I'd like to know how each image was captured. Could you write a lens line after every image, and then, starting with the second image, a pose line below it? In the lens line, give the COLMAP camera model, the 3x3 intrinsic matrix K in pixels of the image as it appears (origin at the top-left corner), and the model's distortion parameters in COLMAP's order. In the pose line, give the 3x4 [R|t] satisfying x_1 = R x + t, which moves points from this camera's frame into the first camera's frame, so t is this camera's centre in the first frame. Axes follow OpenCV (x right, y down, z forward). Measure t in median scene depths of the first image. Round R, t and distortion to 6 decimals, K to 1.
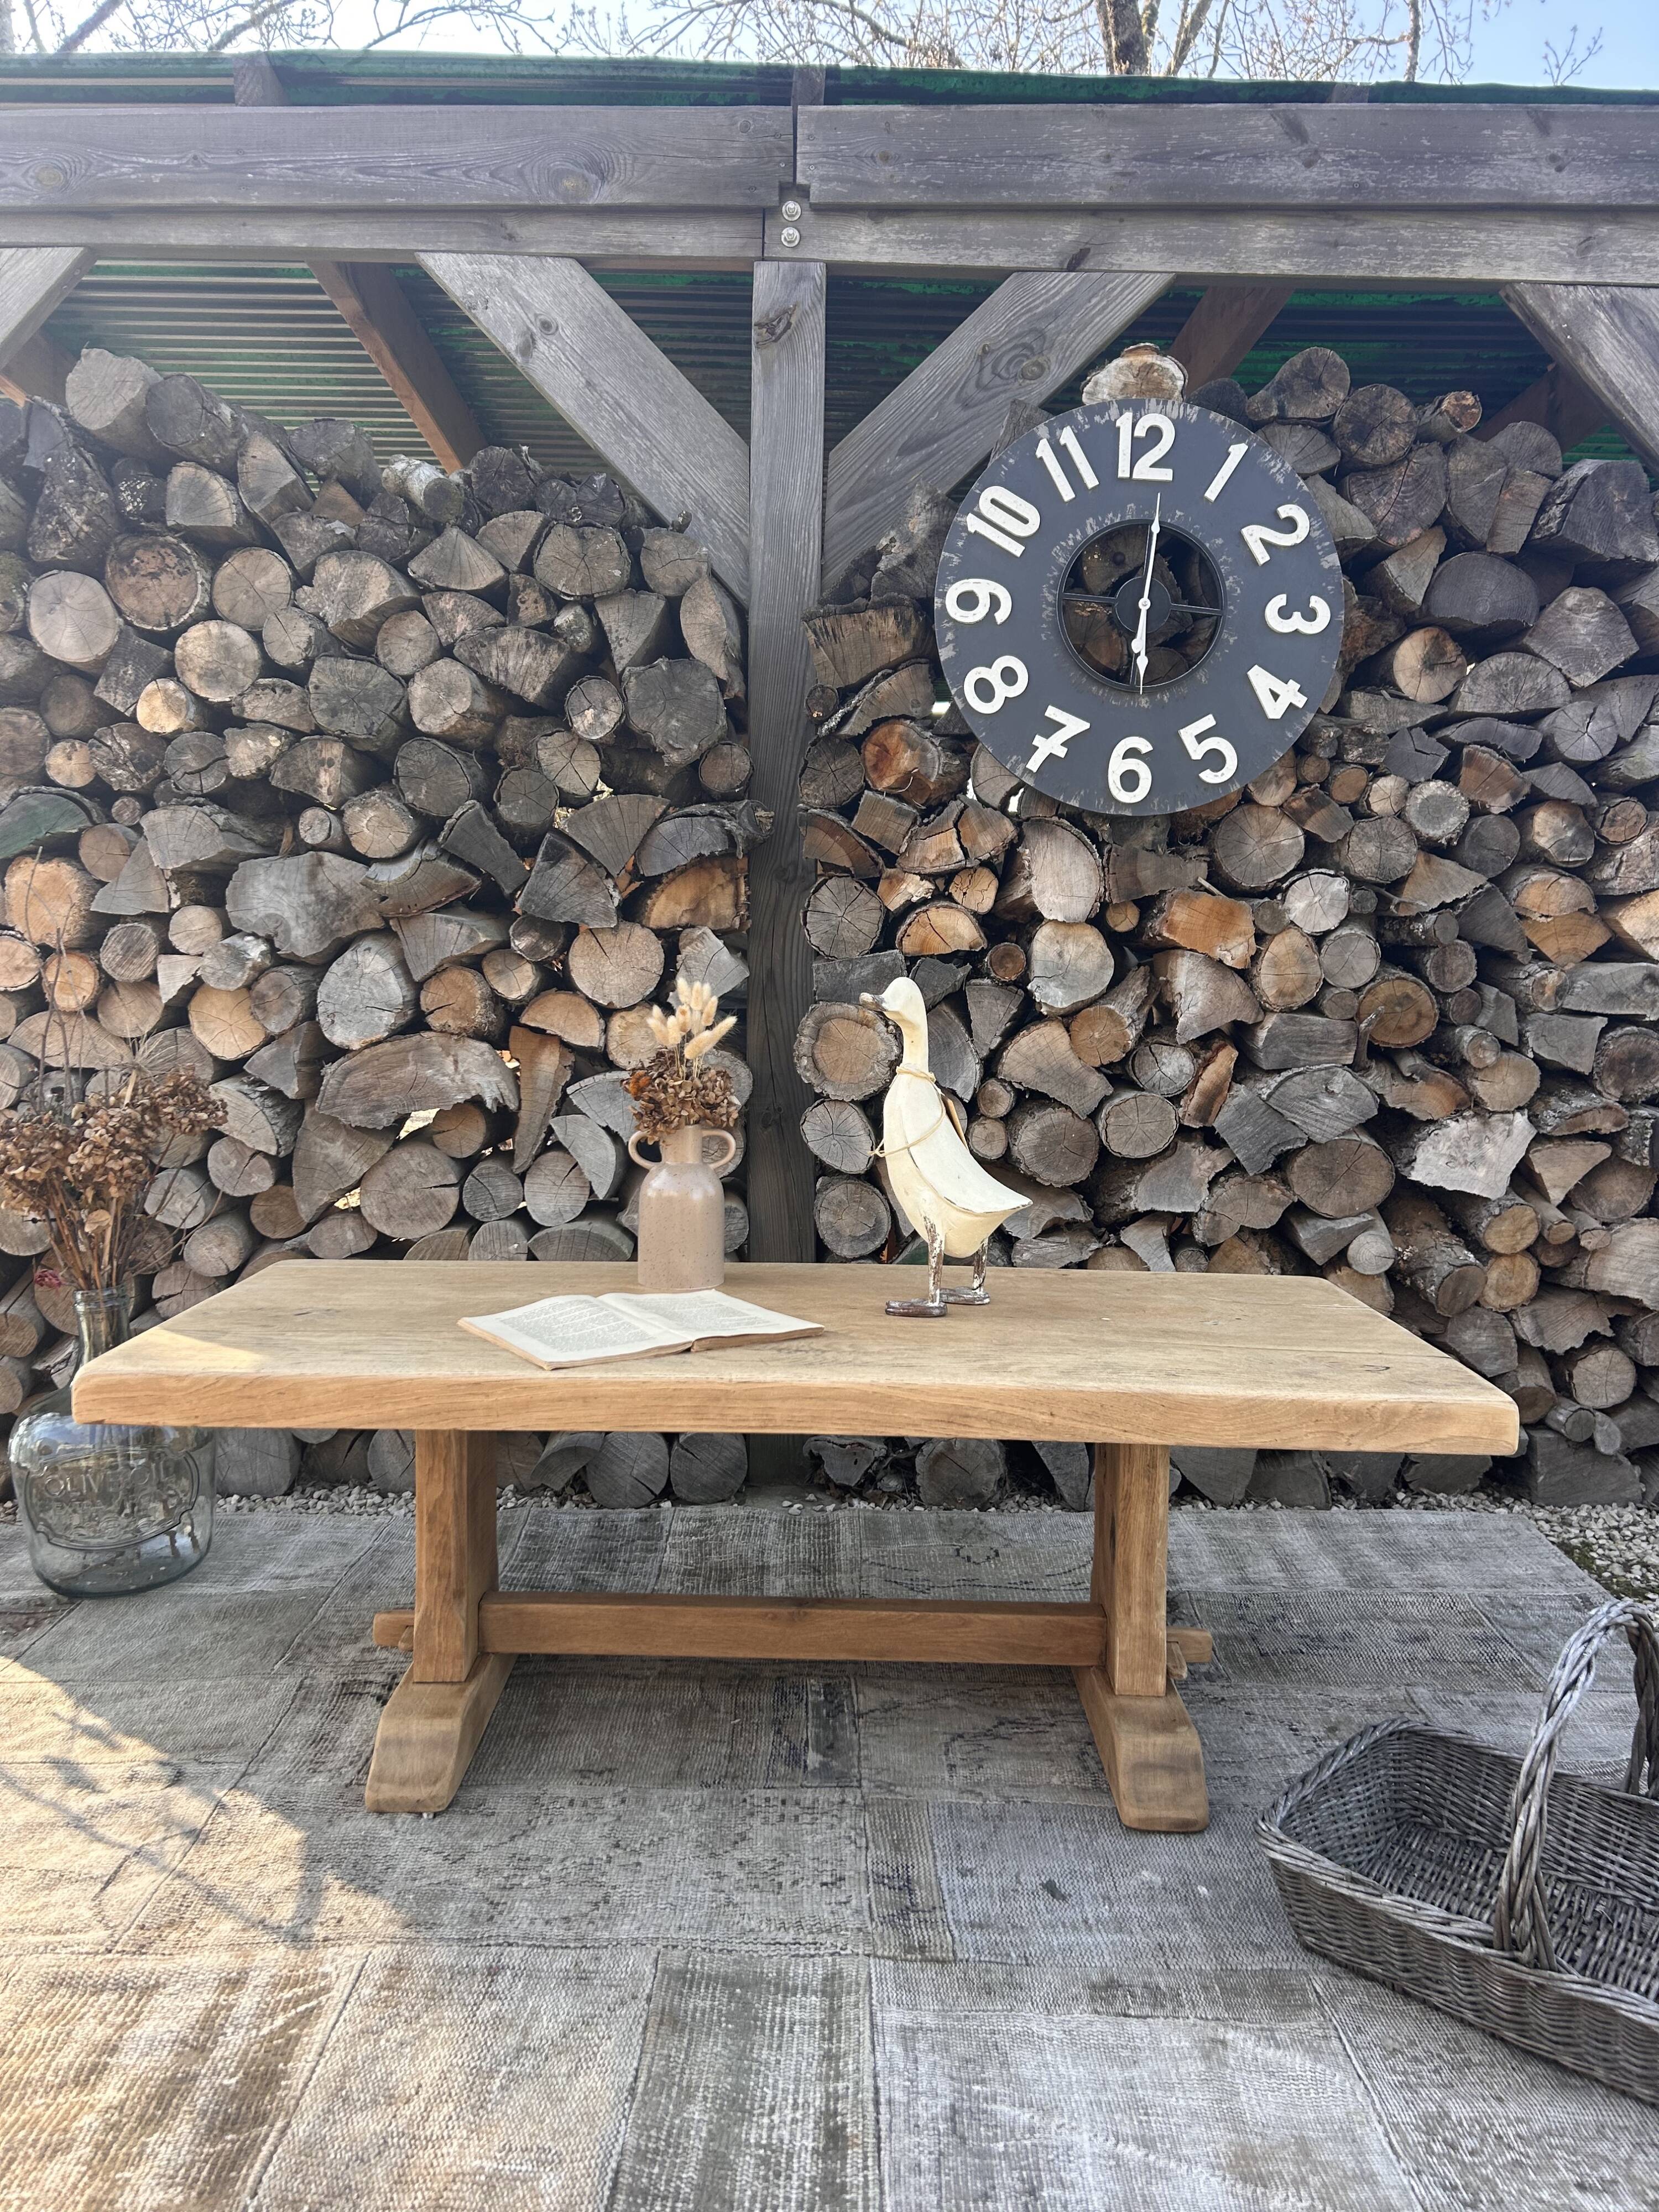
lens RADIAL K [[1669.0, 0, 822.0], [0, 1669.0, 1107.2], [0, 0, 1]] dist [0.050657, -0.059985]
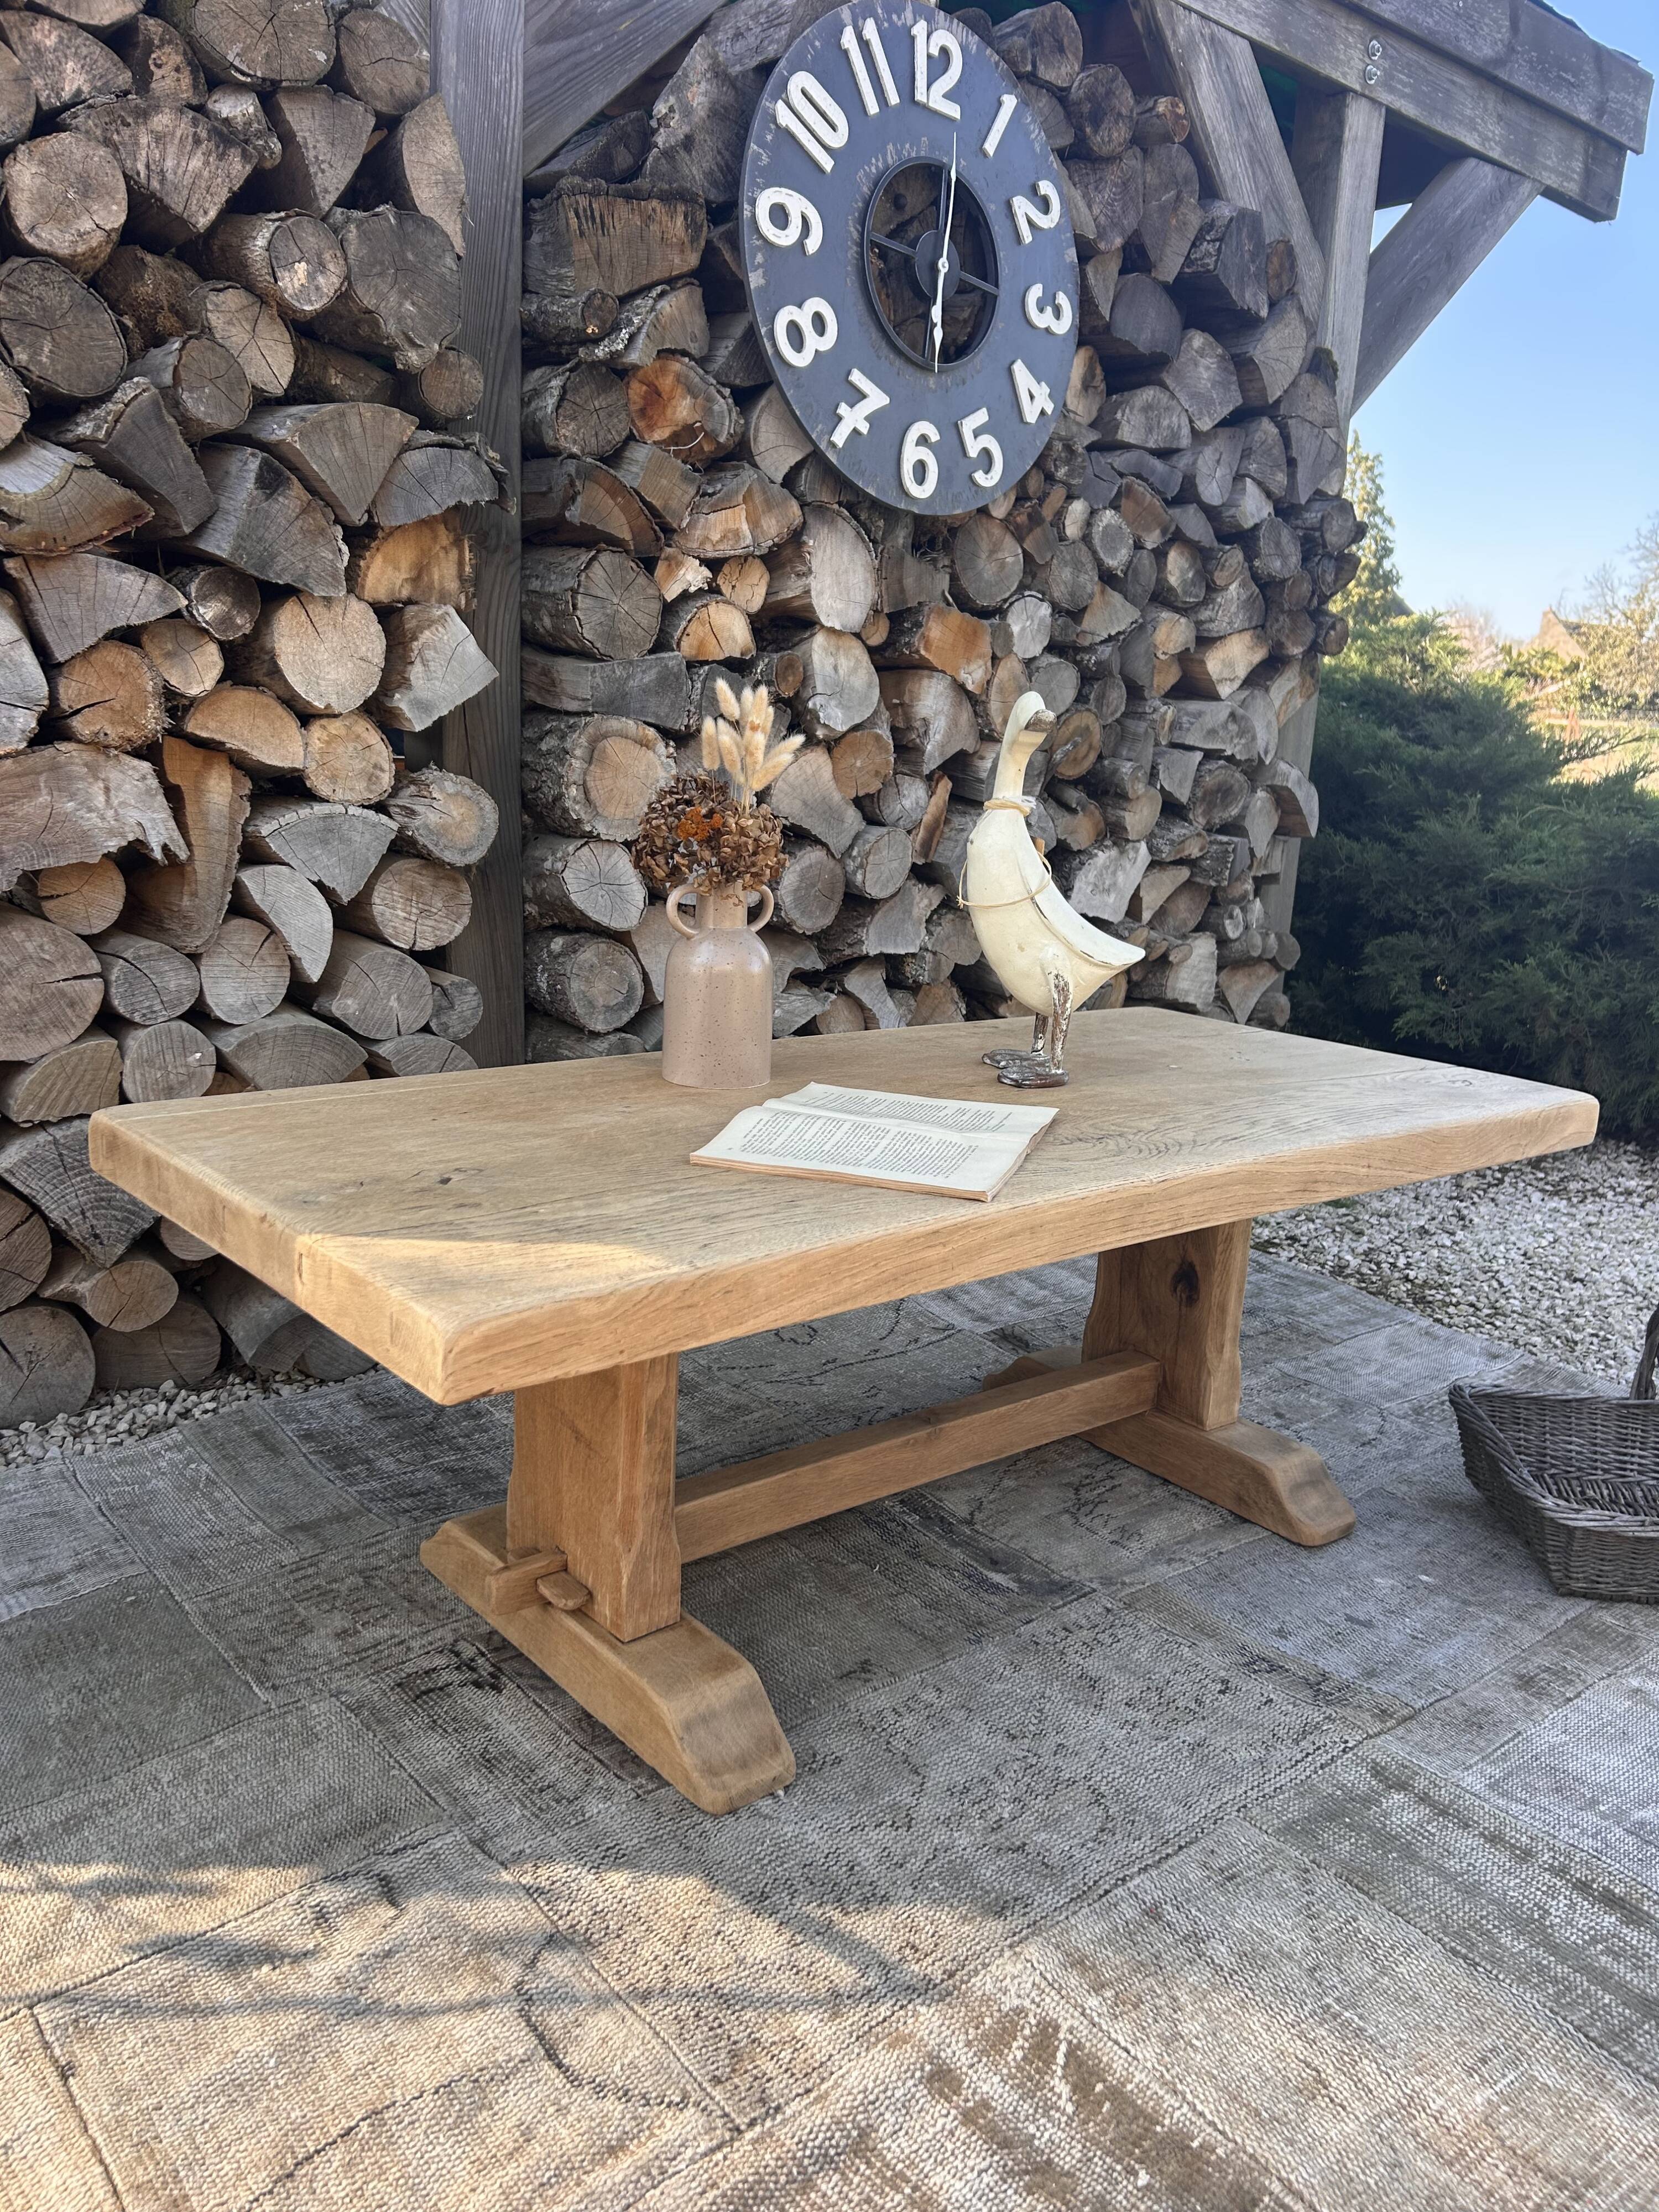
lens RADIAL K [[1669.0, 0, 839.6], [0, 1669.0, 1117.2], [0, 0, 1]] dist [0.050657, -0.059985]
pose [[0.762093, -0.122133, 0.635844, -0.449573], [0.014365, 0.984996, 0.171980, -0.009779], [-0.647308, -0.121931, 0.752413, 0.298862]]
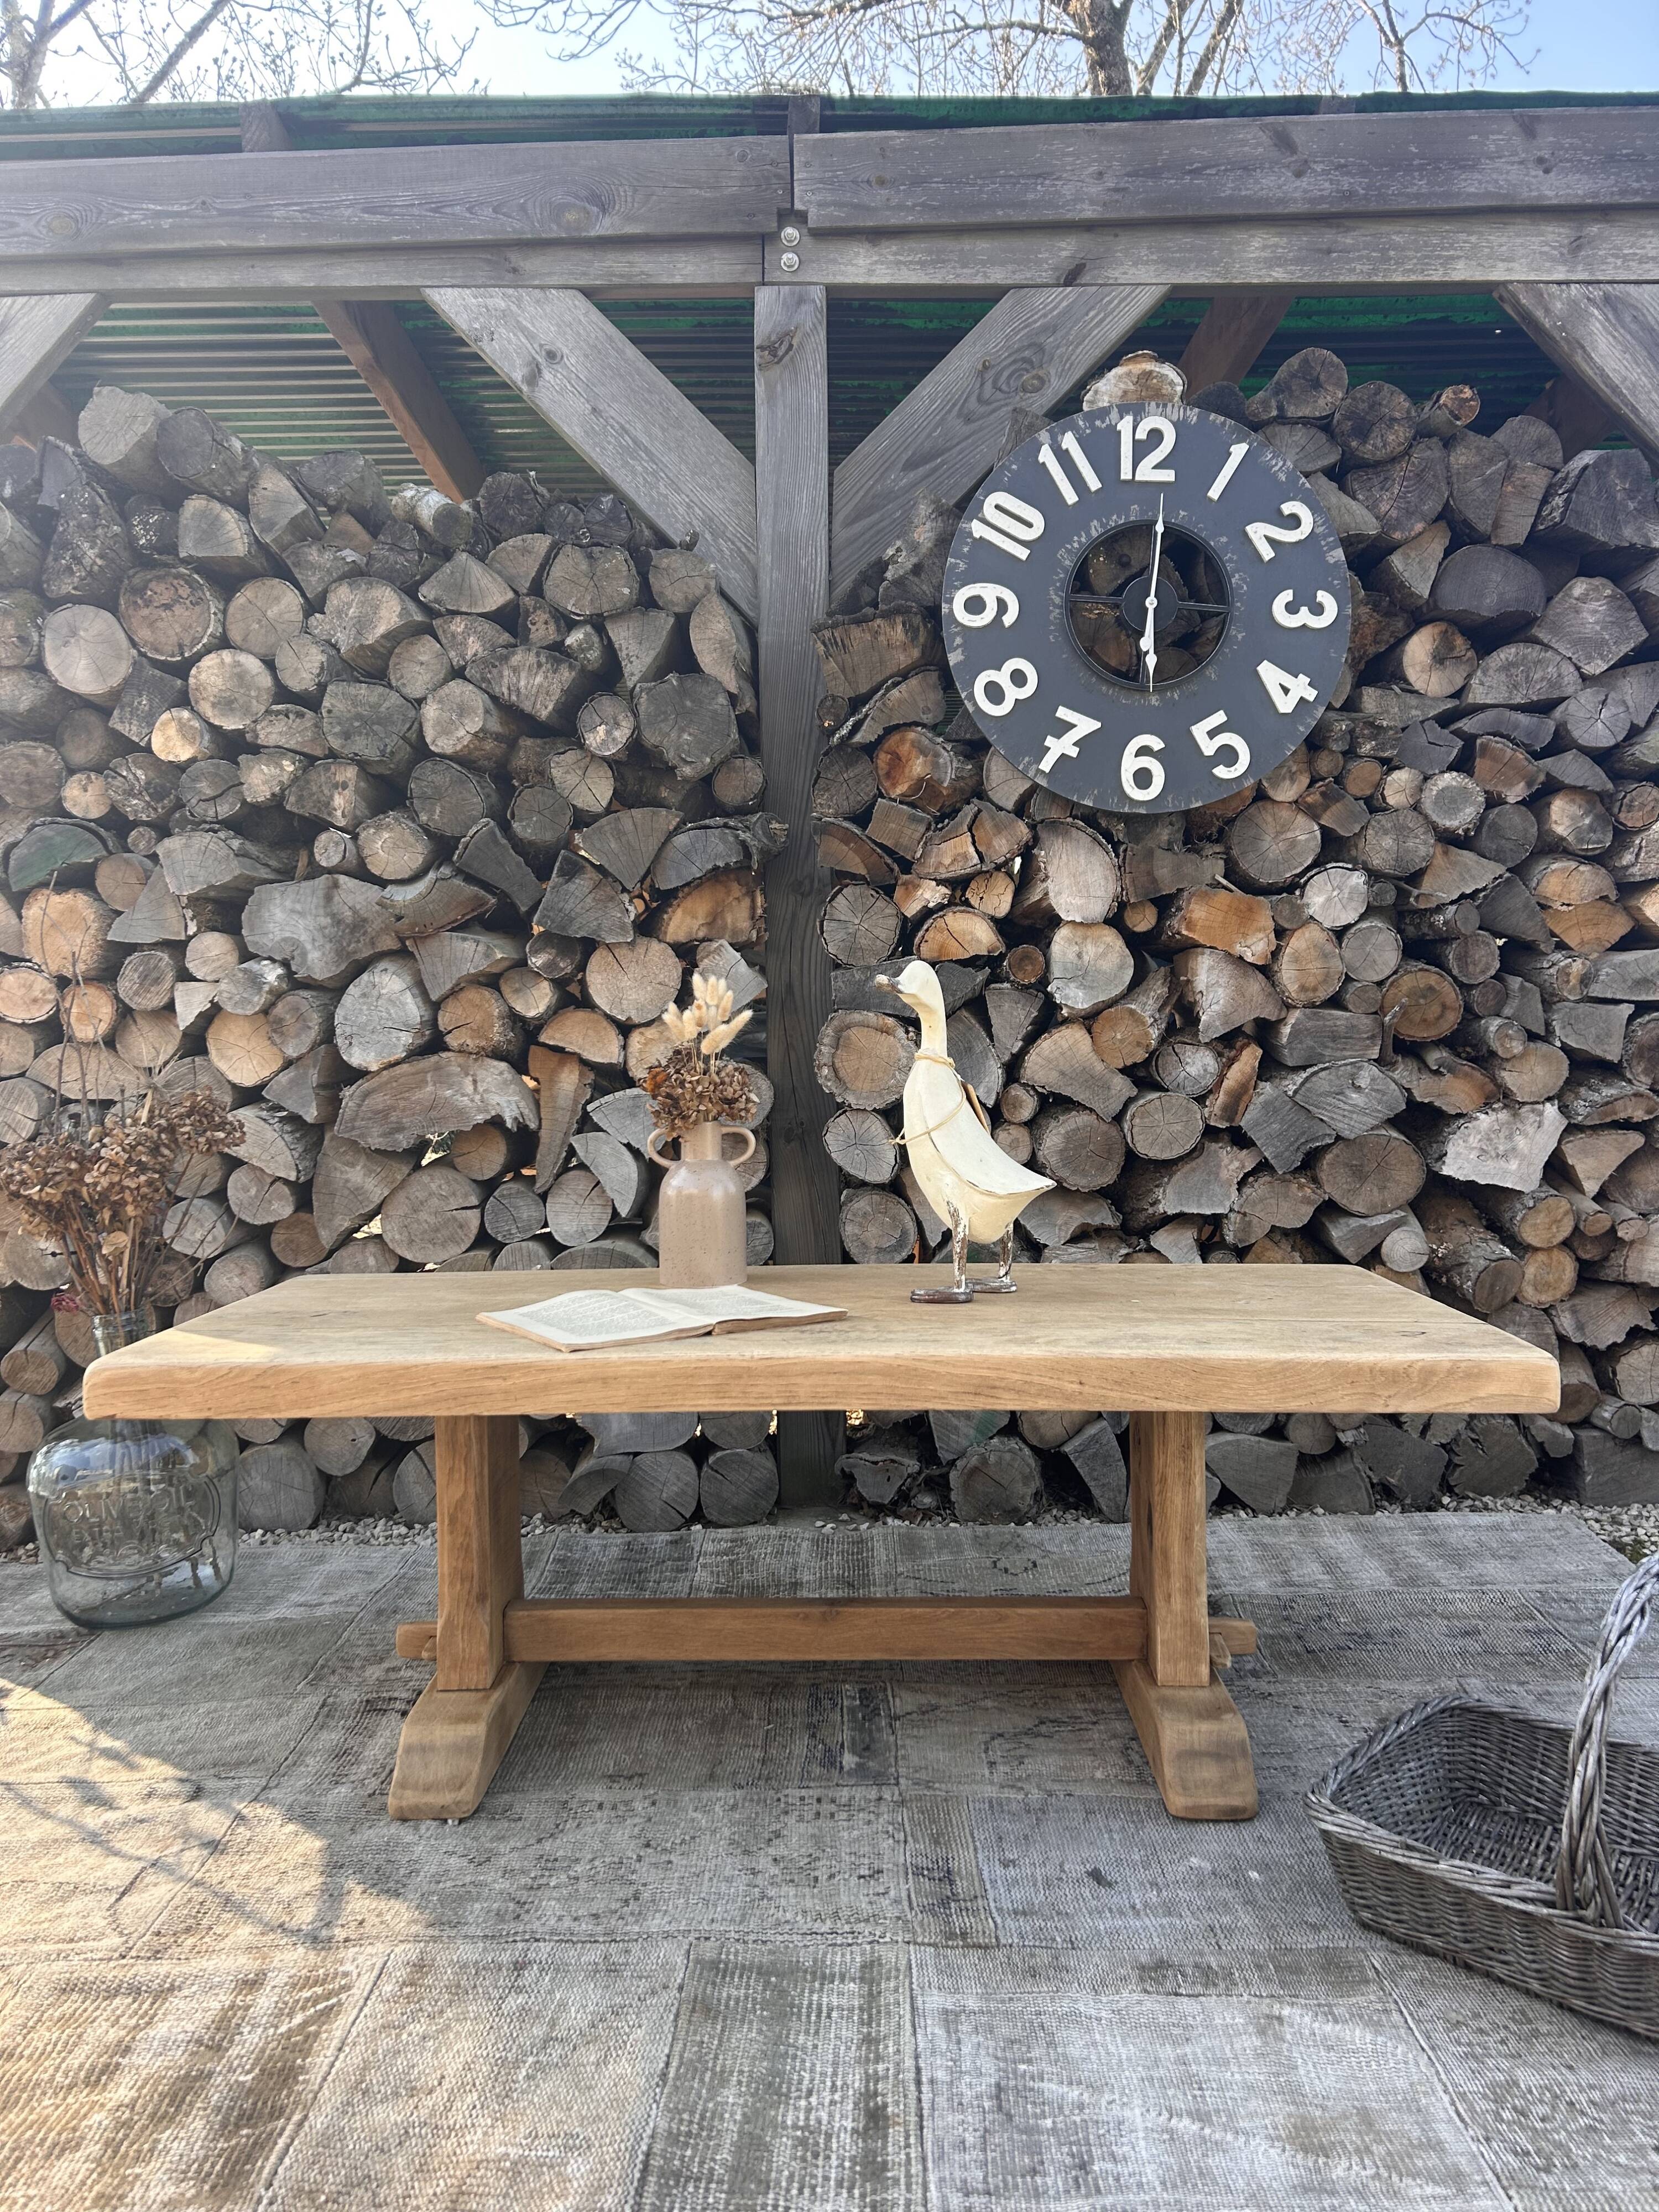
lens RADIAL K [[1669.0, 0, 841.0], [0, 1669.0, 1111.3], [0, 0, 1]] dist [0.050657, -0.059985]
pose [[0.999605, -0.027276, -0.006706, 0.004999], [0.026964, 0.998717, -0.042860, 0.039862], [0.007867, 0.042662, 0.999059, 0.009342]]
